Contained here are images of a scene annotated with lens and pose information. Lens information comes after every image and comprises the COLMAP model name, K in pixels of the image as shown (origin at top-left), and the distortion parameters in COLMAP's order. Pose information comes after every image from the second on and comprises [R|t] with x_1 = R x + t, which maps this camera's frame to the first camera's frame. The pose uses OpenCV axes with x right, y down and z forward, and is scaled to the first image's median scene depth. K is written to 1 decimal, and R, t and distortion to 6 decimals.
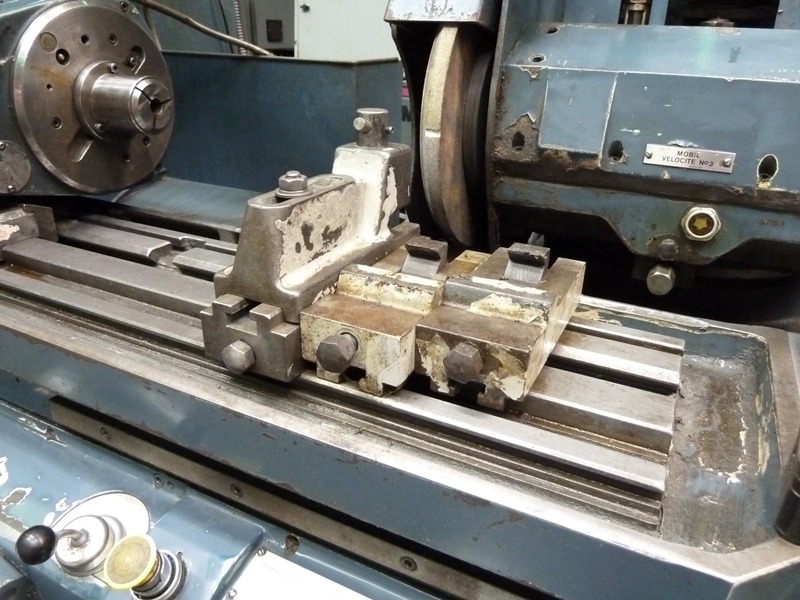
lens RADIAL K [[602.0, 0, 397.2], [0, 602.0, 300.6], [0, 0, 1]] dist [-0.037339, 0.006621]
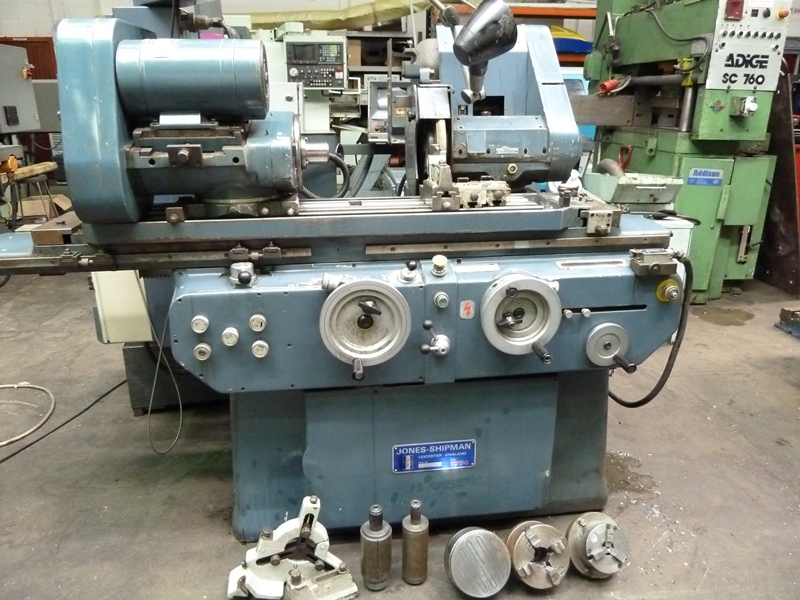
lens RADIAL K [[602.0, 0, 401.4], [0, 602.0, 300.0], [0, 0, 1]] dist [-0.037339, 0.006621]
pose [[0.819149, -0.202800, 0.536532, -1.748681], [0.254876, 0.966682, -0.023742, 0.451536], [-0.513841, 0.156198, 0.843546, -1.304428]]
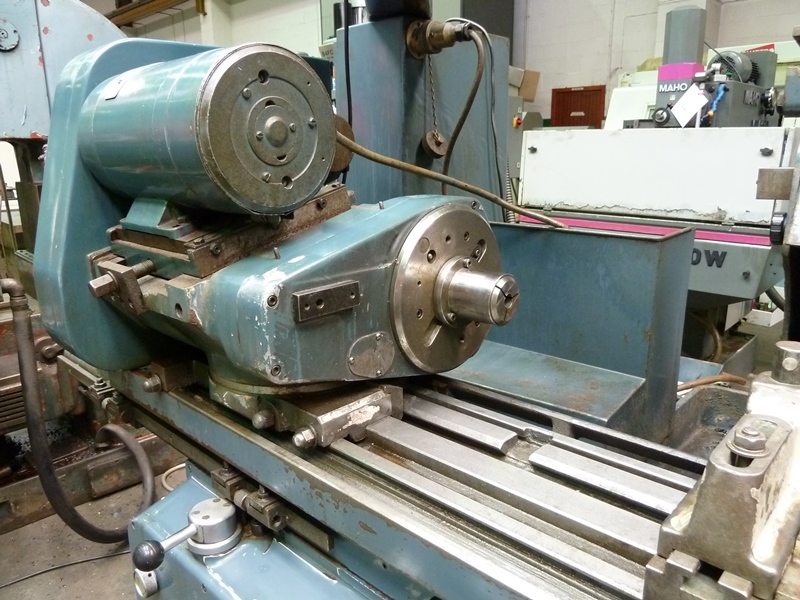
lens RADIAL K [[602.0, 0, 400.1], [0, 602.0, 299.4], [0, 0, 1]] dist [-0.037339, 0.006621]
pose [[0.957887, 0.036626, -0.284799, -0.294314], [-0.087860, 0.981646, -0.169266, -0.135039], [0.273372, 0.187161, 0.943524, -0.066080]]
